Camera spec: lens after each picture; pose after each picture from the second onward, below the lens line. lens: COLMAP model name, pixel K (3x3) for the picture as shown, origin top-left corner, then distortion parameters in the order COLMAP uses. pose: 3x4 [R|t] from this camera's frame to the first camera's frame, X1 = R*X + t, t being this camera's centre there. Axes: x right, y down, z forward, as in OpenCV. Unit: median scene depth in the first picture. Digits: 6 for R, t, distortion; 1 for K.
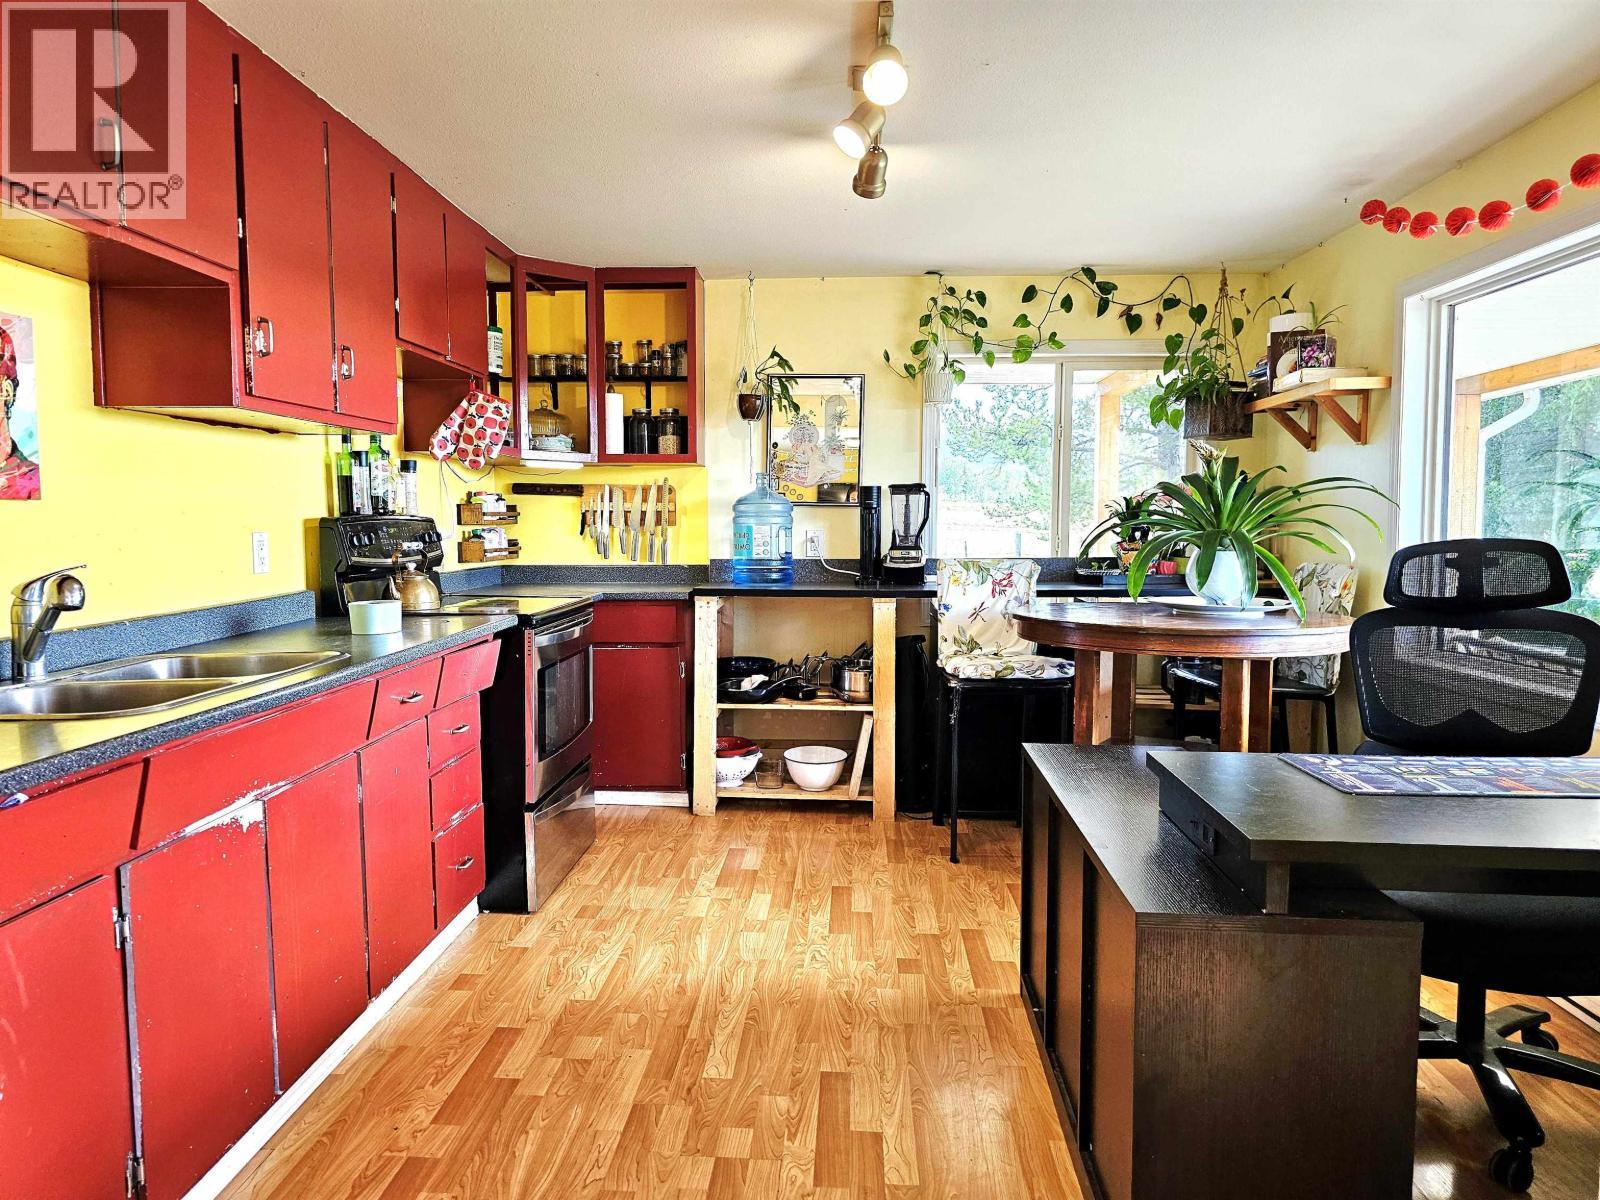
lens RADIAL K [[1100.3, 0, 790.4], [0, 1100.3, 598.3], [0, 0, 1]] dist [0.102776, -0.103059]
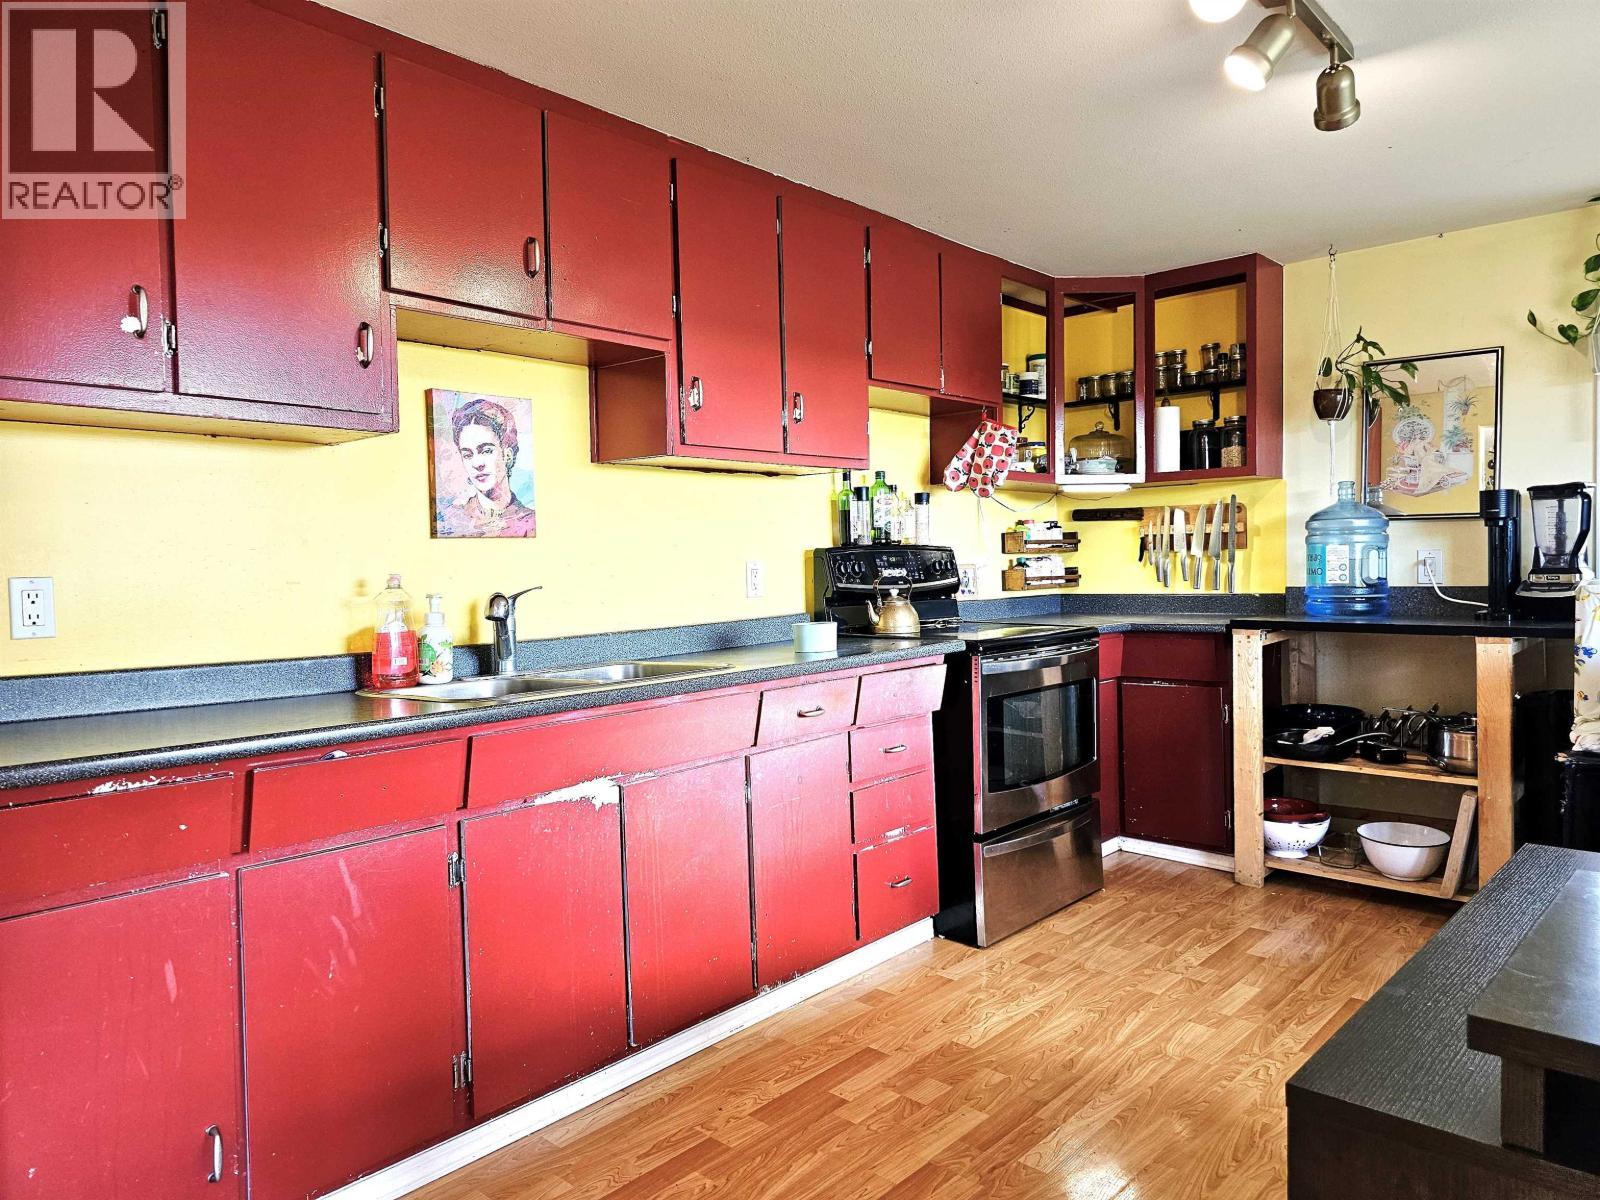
lens RADIAL K [[1100.3, 0, 790.4], [0, 1100.3, 598.3], [0, 0, 1]] dist [0.102776, -0.103059]
pose [[0.783011, 0.005107, -0.621987, 0.183445], [-0.024666, 0.999435, -0.022845, 0.002654], [0.621519, 0.033230, 0.782694, 0.093650]]
